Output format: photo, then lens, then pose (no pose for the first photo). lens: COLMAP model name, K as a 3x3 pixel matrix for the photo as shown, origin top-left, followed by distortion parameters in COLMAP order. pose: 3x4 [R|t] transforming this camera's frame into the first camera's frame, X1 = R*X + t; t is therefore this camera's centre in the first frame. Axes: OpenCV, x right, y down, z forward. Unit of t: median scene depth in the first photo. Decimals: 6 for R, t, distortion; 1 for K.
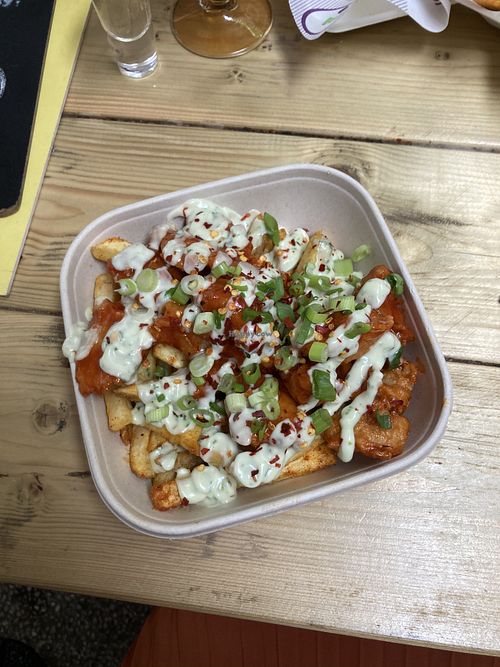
lens RADIAL K [[515.2, 0, 244.9], [0, 515.2, 334.7], [0, 0, 1]] dist [0.109097, -0.001886]
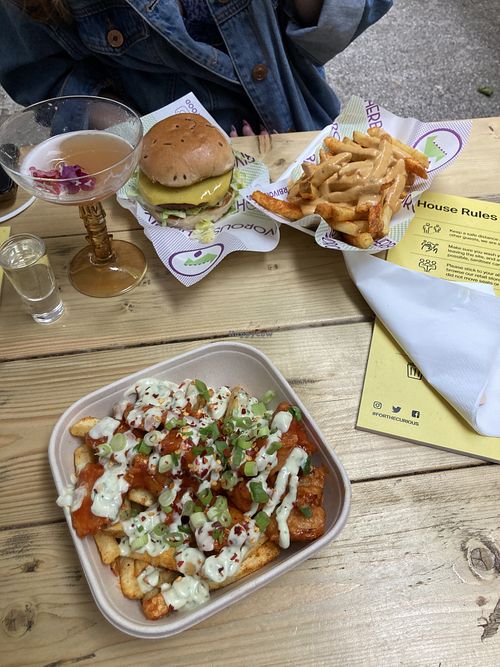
lens RADIAL K [[515.2, 0, 244.9], [0, 515.2, 334.7], [0, 0, 1]] dist [0.109097, -0.001886]
pose [[0.976246, -0.150353, 0.156006, -0.036642], [0.191400, 0.935895, -0.295747, 0.102957], [-0.101538, 0.318581, 0.942442, -0.427432]]
